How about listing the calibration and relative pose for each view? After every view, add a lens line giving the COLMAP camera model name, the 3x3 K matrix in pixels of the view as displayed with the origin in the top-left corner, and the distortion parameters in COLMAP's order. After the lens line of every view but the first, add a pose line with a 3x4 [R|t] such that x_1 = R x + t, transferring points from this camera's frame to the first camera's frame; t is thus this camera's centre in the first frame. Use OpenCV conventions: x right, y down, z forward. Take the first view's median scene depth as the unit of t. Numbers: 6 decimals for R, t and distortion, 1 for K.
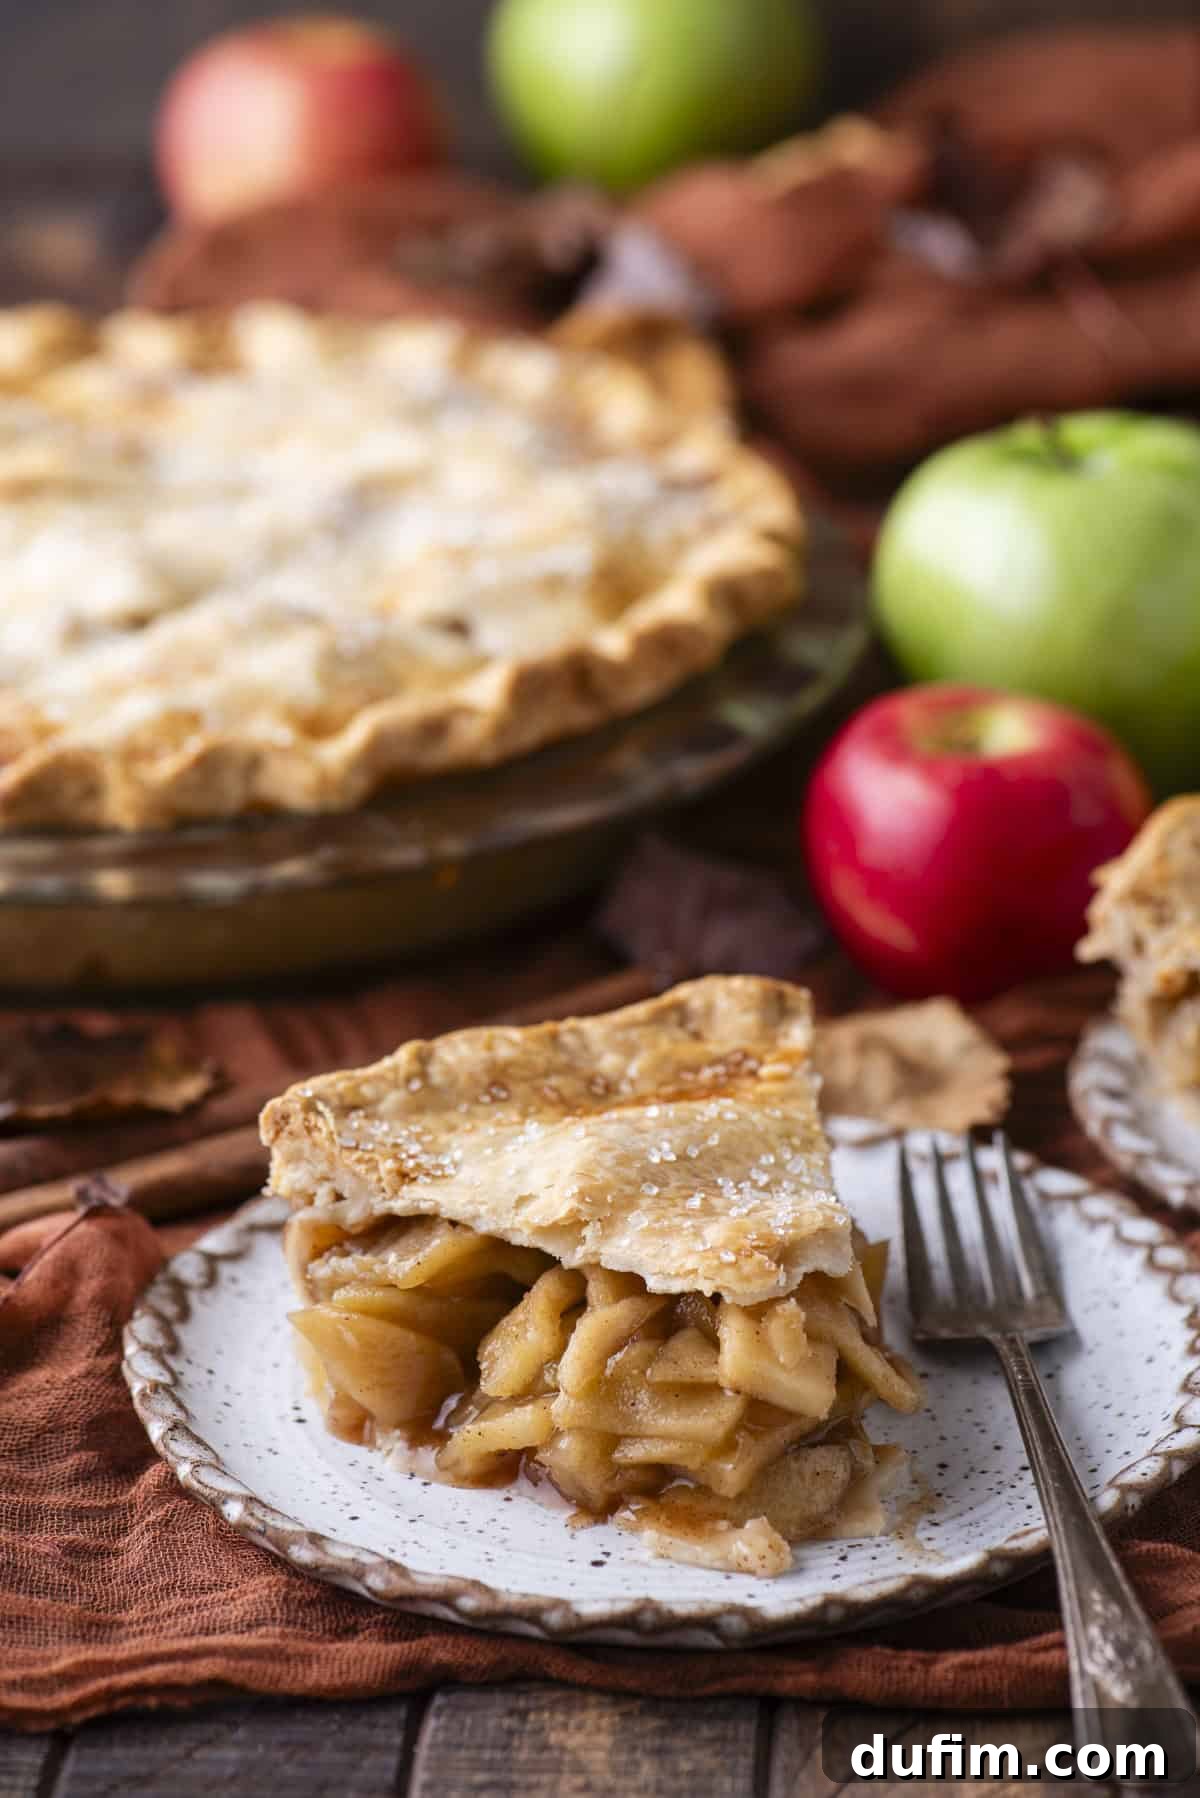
lens RADIAL K [[6544.9, 0, 600.0], [0, 6544.9, 899.0], [0, 0, 1]] dist [-0.233109, 1.128750]
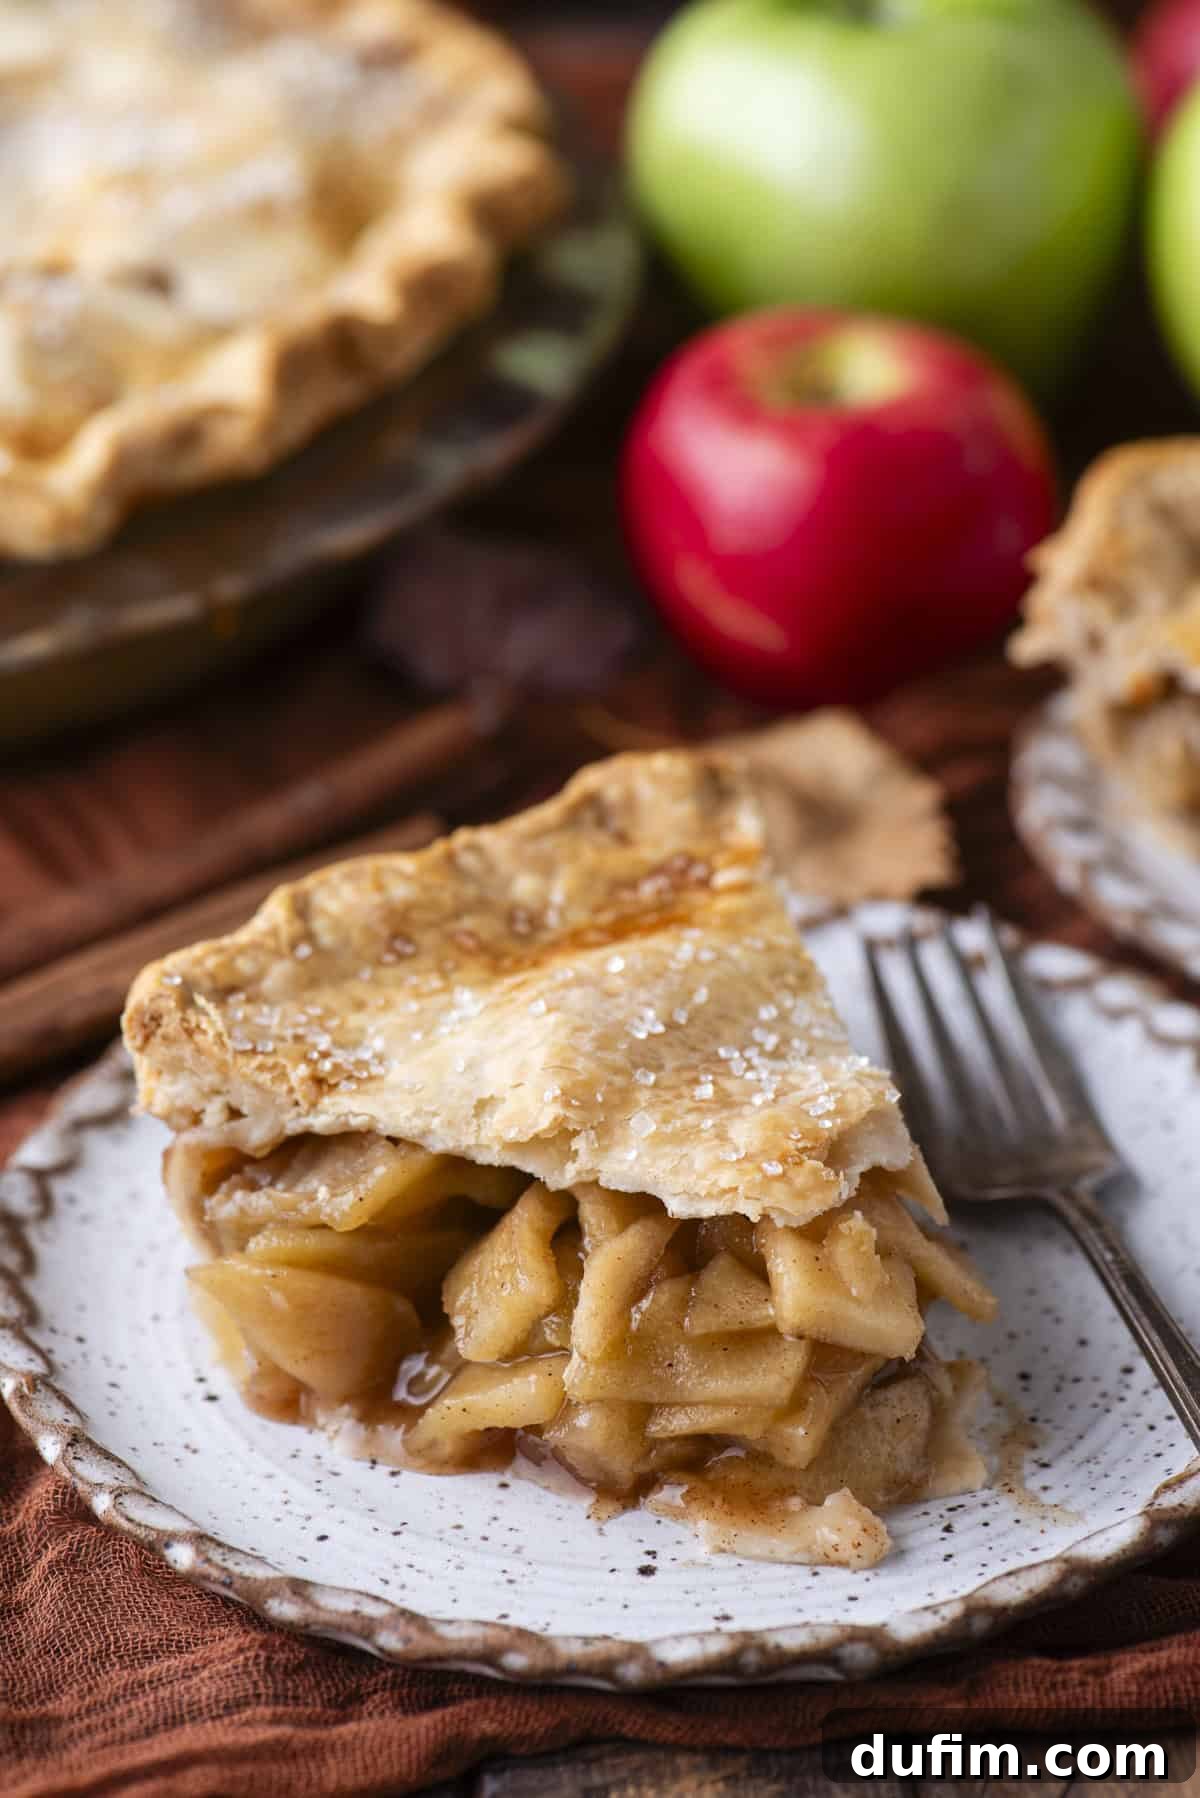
lens RADIAL K [[6544.9, 0, 600.0], [0, 6544.9, 899.0], [0, 0, 1]] dist [-0.233109, 1.128750]
pose [[0.983467, -0.097558, 0.152562, -0.115618], [0.076702, 0.987586, 0.137078, -0.085155], [-0.164041, -0.123110, 0.978741, 0.231399]]
